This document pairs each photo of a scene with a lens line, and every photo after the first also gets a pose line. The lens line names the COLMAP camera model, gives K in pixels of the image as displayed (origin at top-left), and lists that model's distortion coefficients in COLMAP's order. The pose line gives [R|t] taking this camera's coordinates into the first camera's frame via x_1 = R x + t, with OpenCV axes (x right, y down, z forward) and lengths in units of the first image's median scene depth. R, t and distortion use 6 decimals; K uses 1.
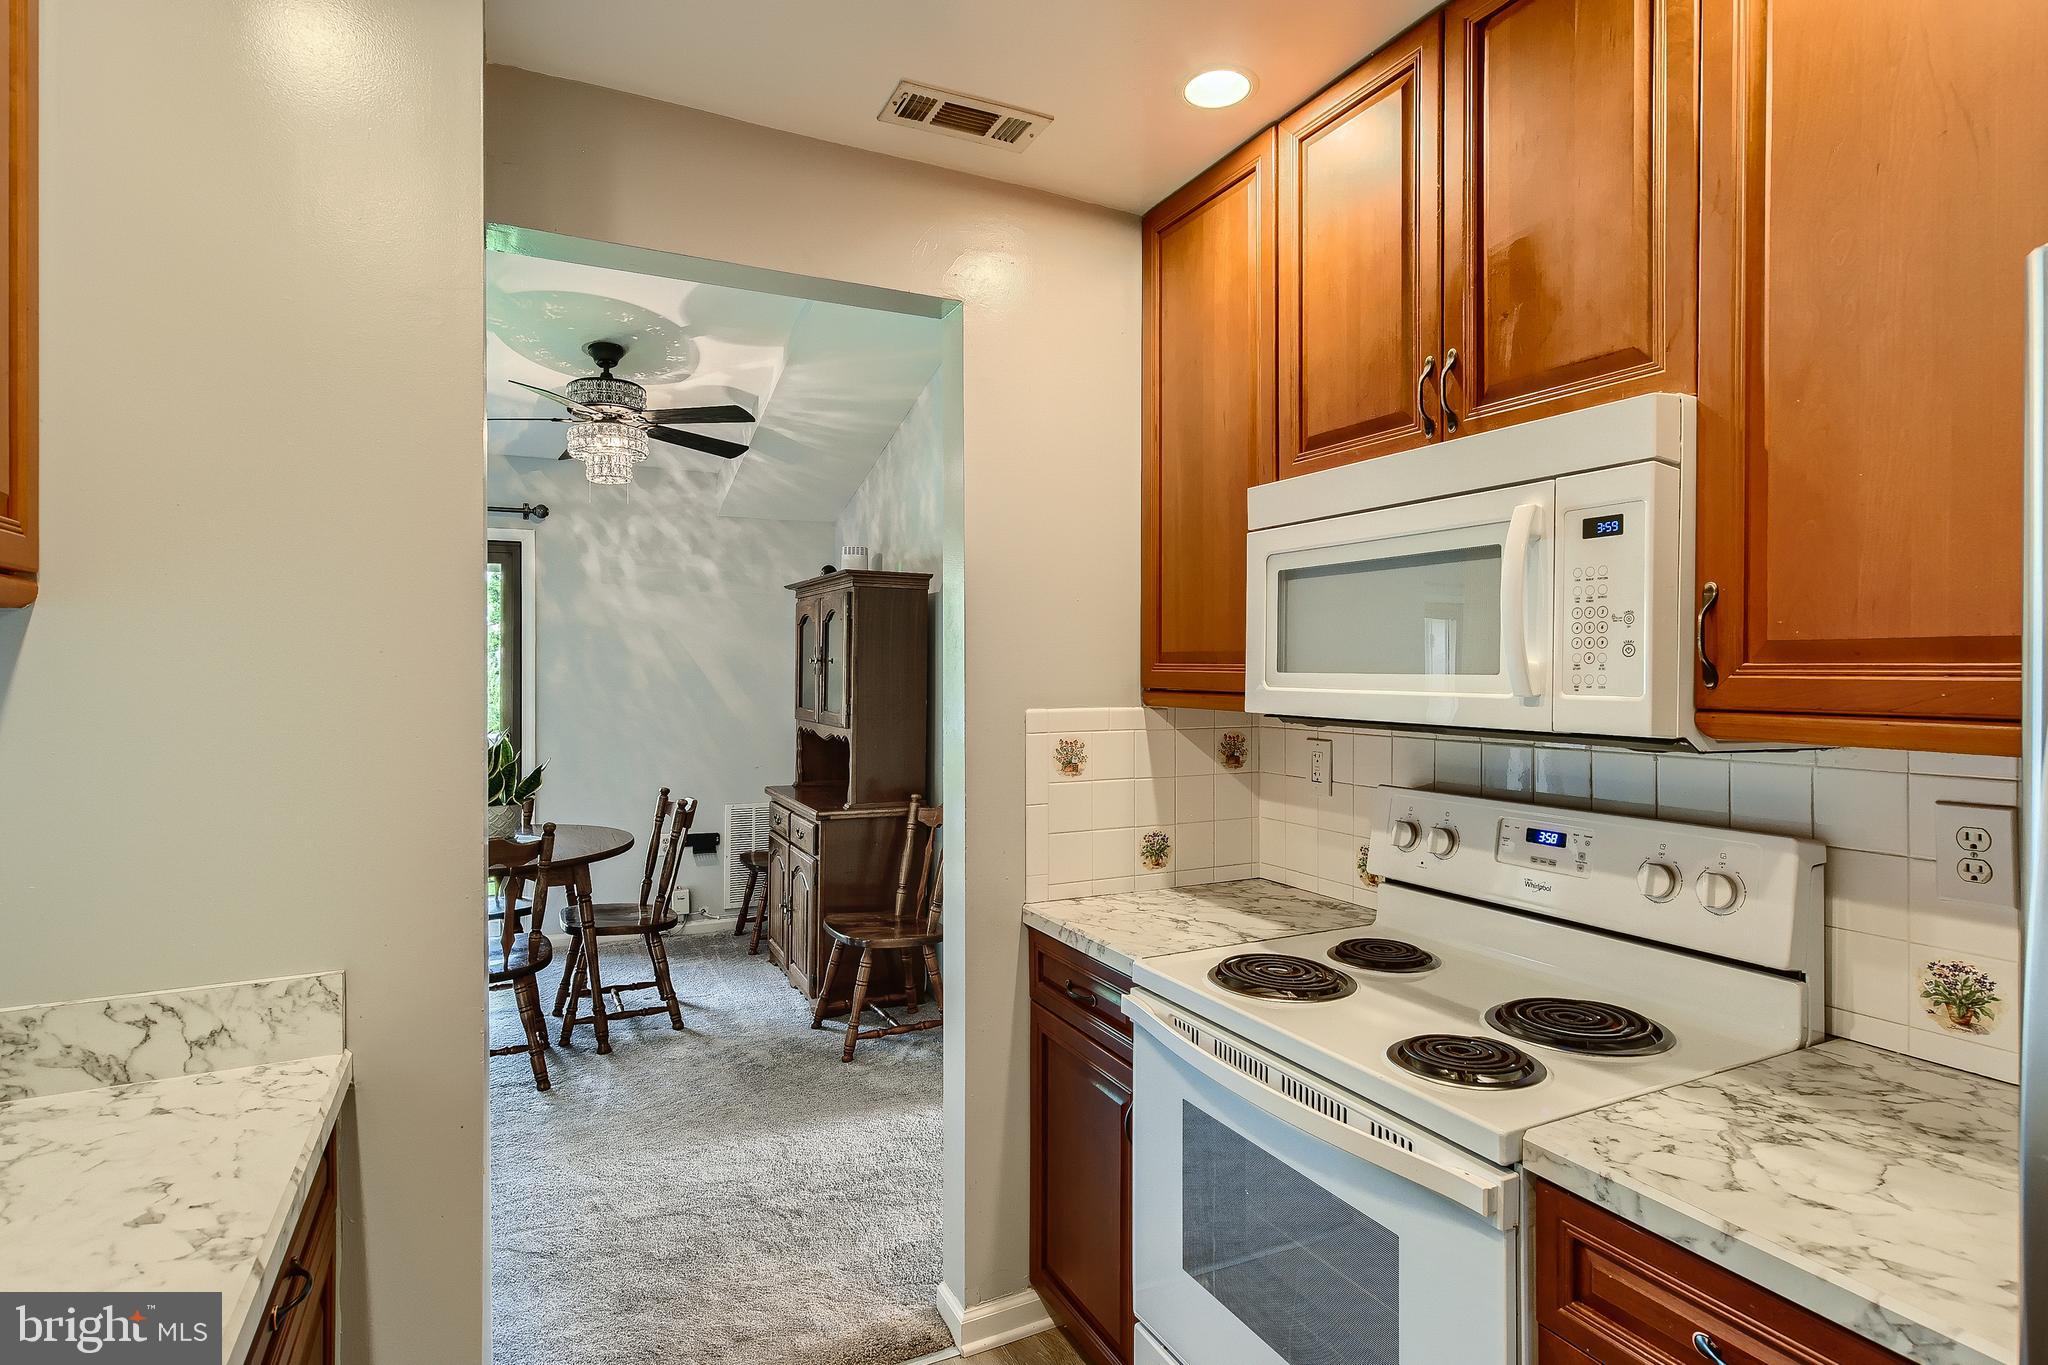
lens RADIAL K [[1041.3, 0, 1035.0], [0, 1041.3, 670.6], [0, 0, 1]] dist [-0.000636, 0.000839]
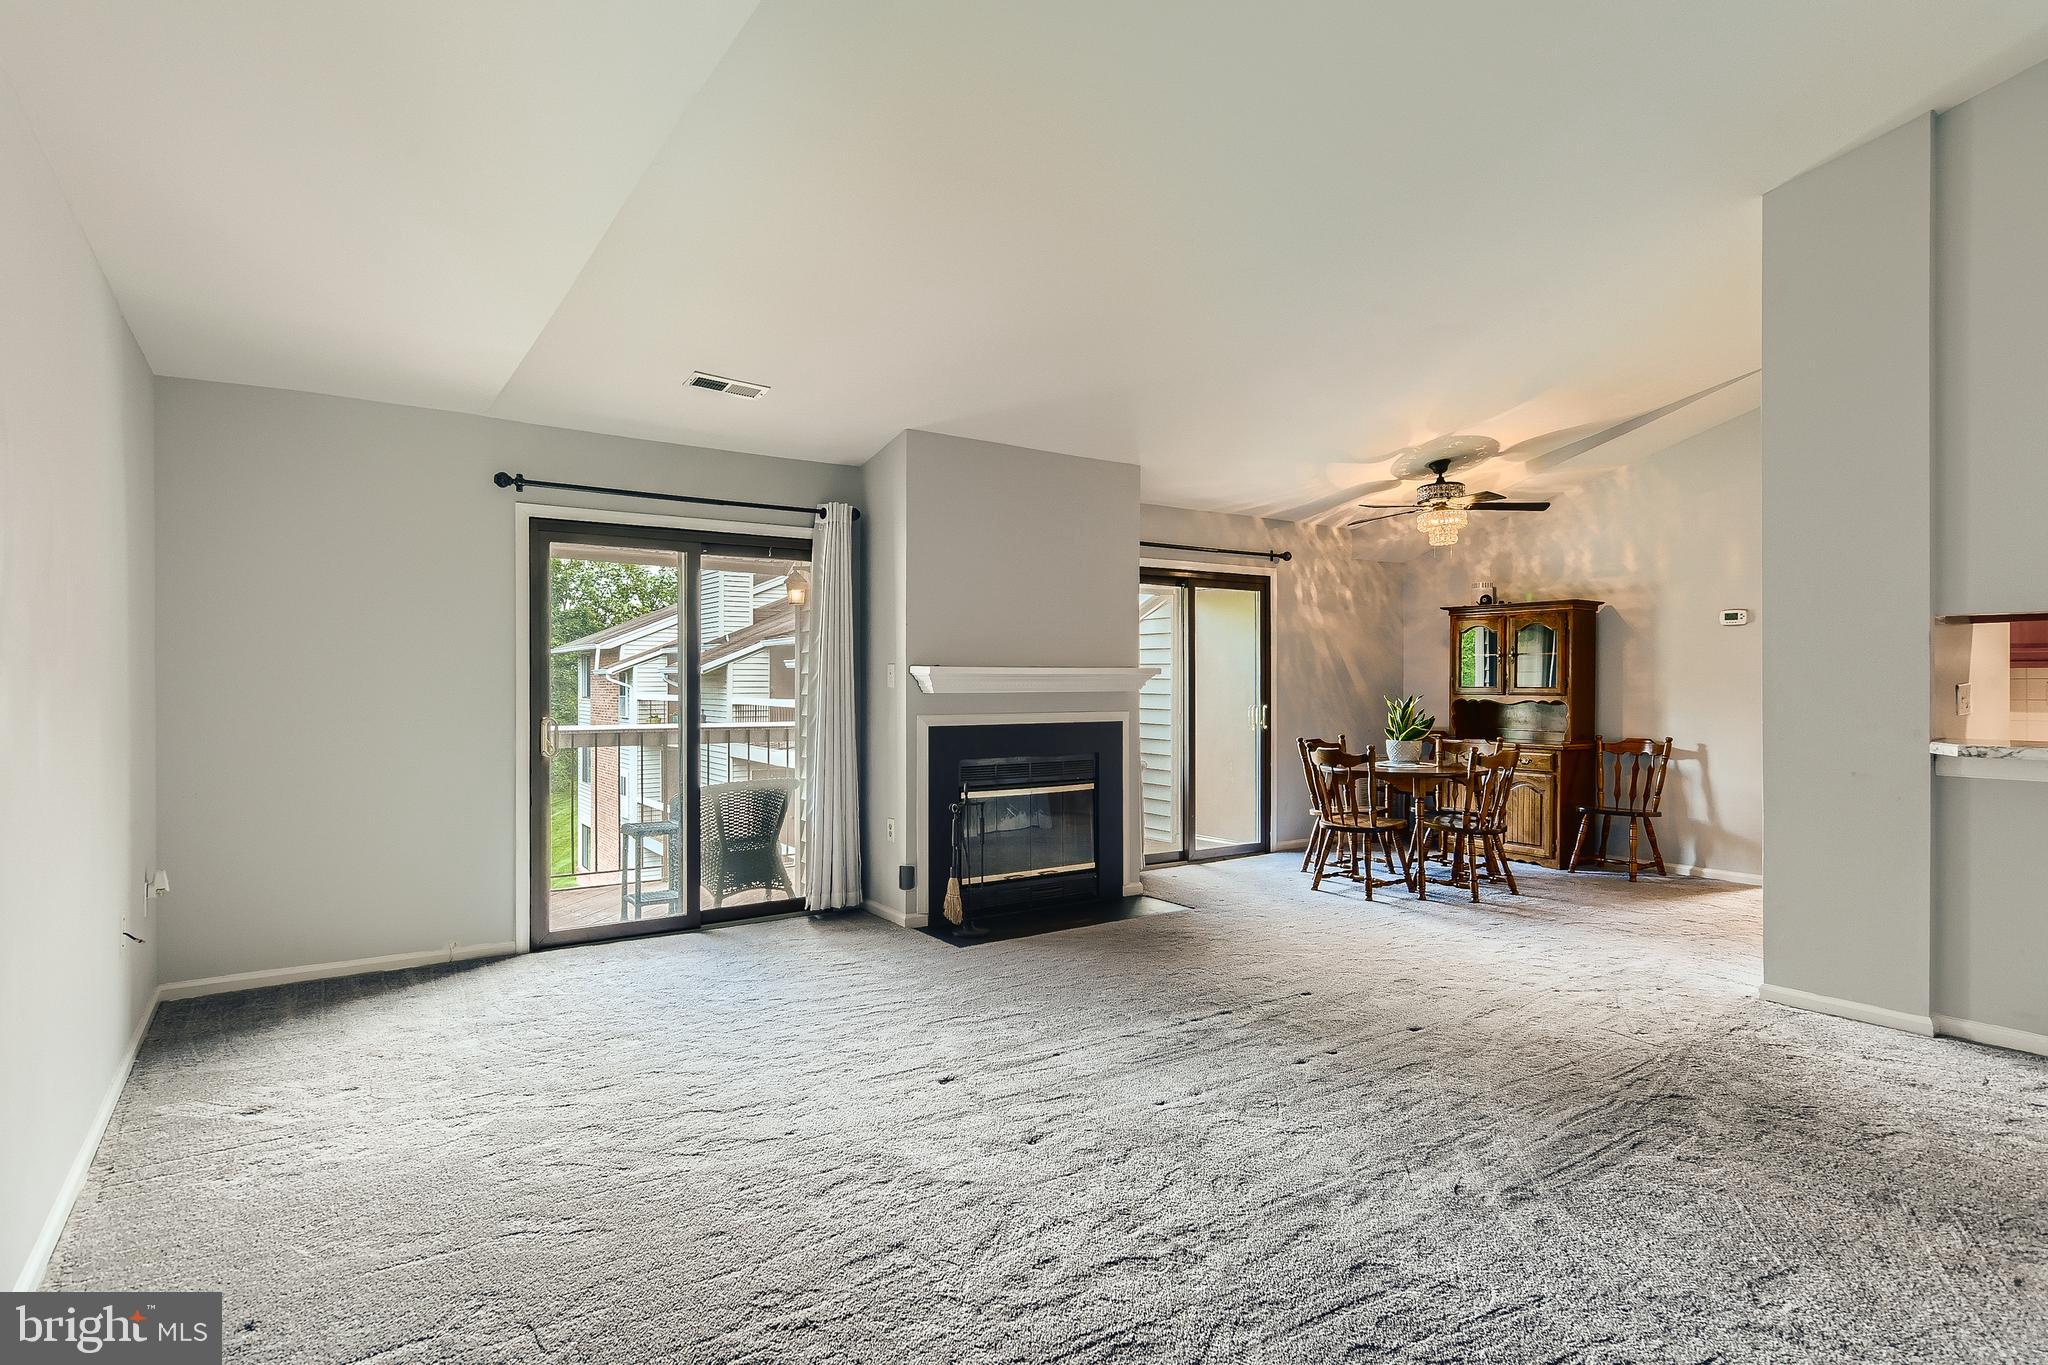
lens RADIAL K [[1041.3, 0, 1035.0], [0, 1041.3, 670.6], [0, 0, 1]] dist [-0.000636, 0.000839]
pose [[0.990835, -0.001742, 0.135070, -1.255877], [0.003467, 0.999915, -0.012537, 0.034361], [-0.135036, 0.012890, 0.990757, -0.521291]]
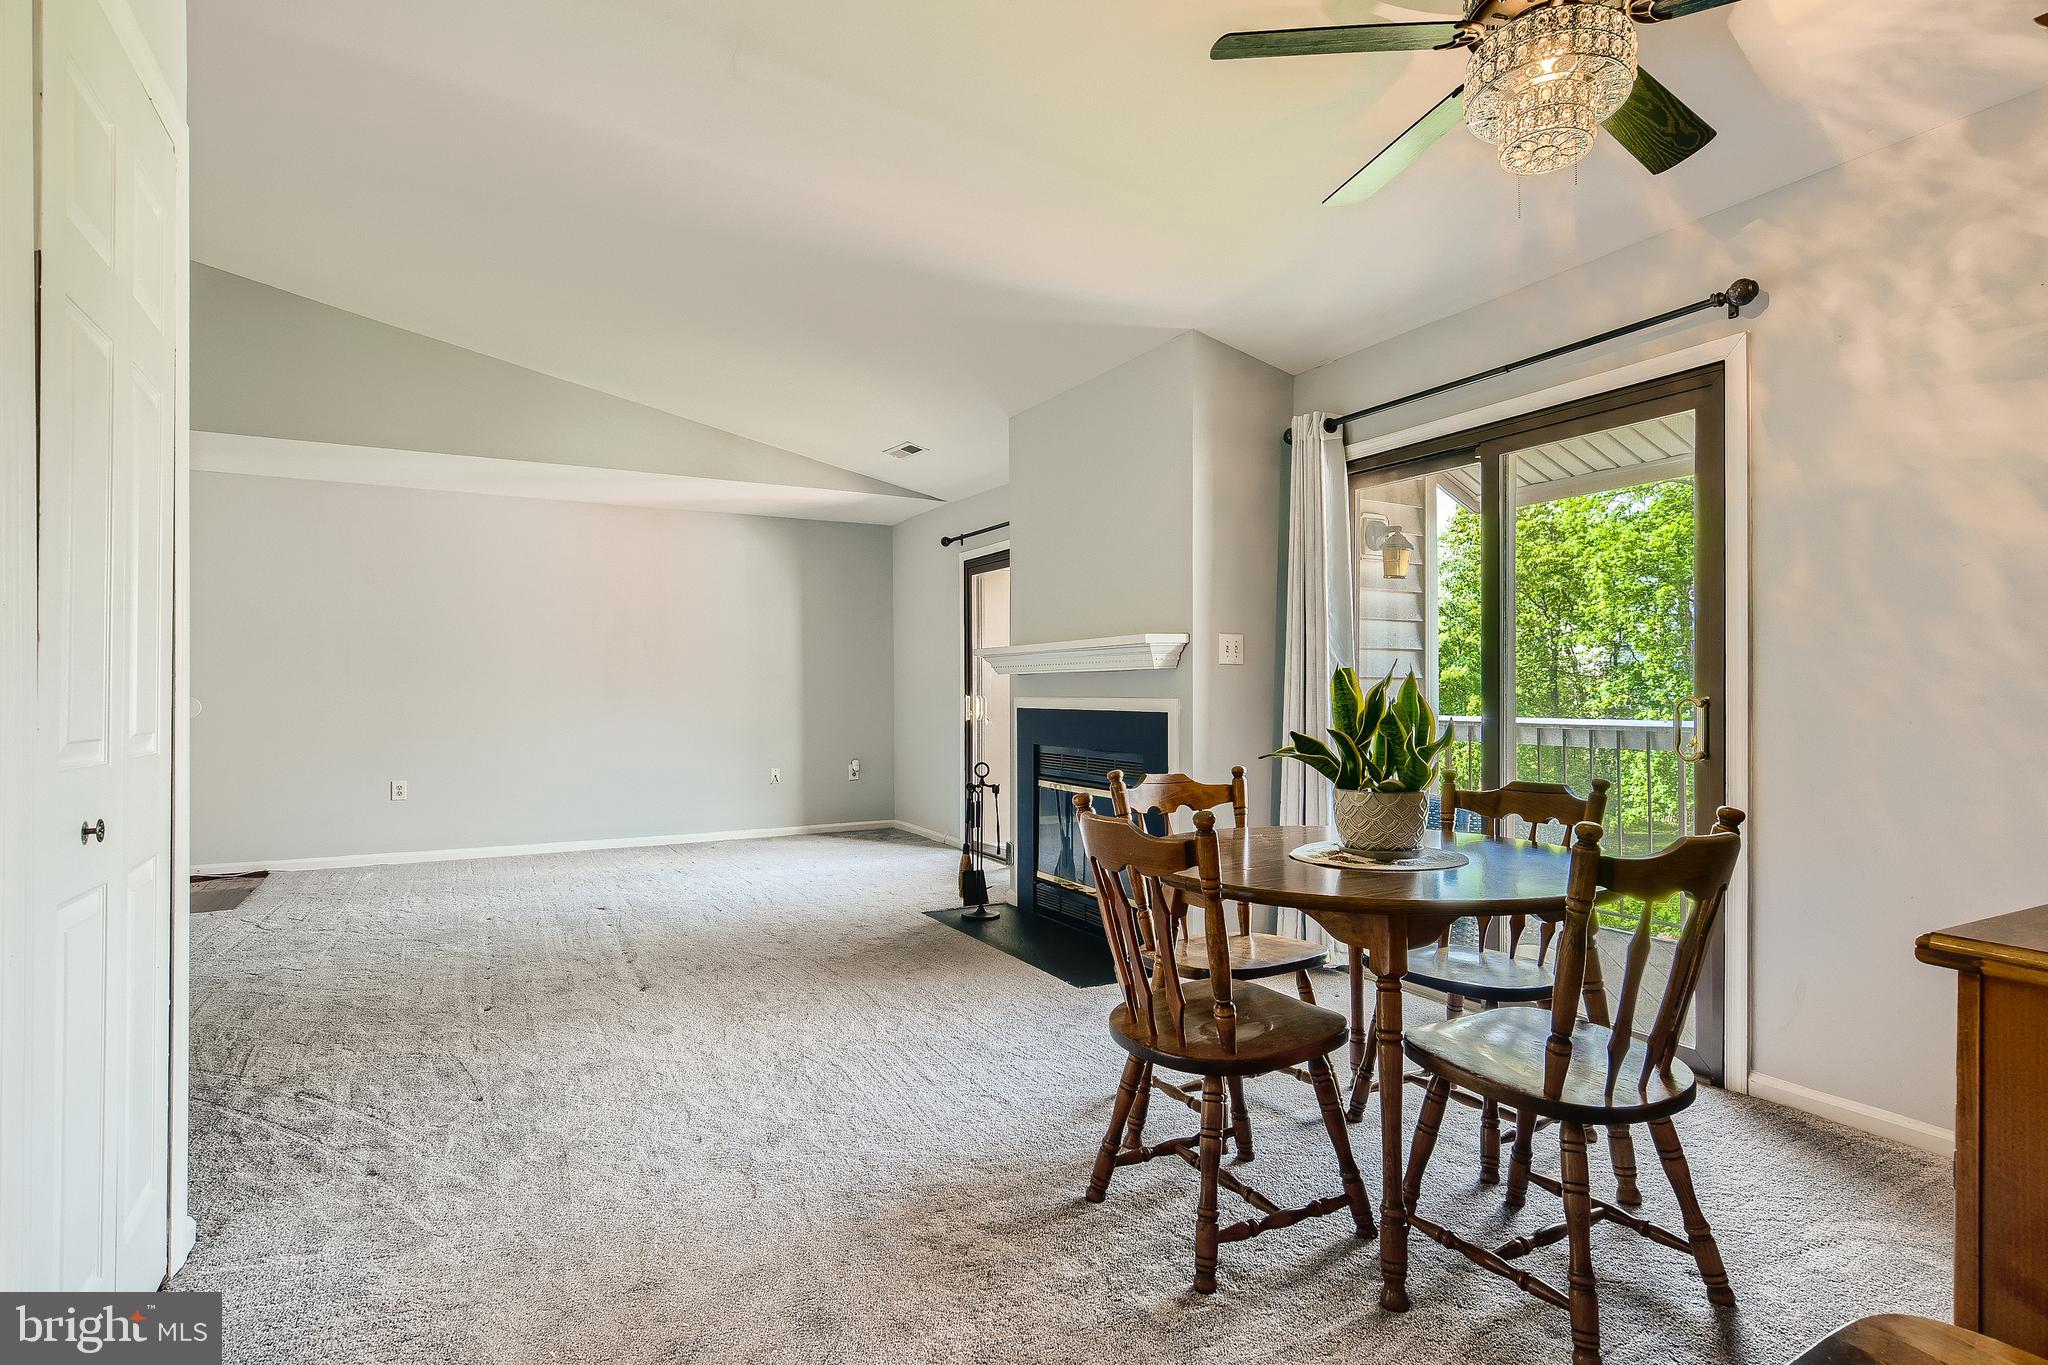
lens RADIAL K [[1028.0, 0, 1019.8], [0, 1028.0, 687.3], [0, 0, 1]] dist [-0.002681, -0.000094]
pose [[0.024598, -0.004871, -0.999686, 0.059620], [-0.000714, 0.999988, -0.004890, 0.067490], [0.999697, 0.000834, 0.024594, 0.743354]]
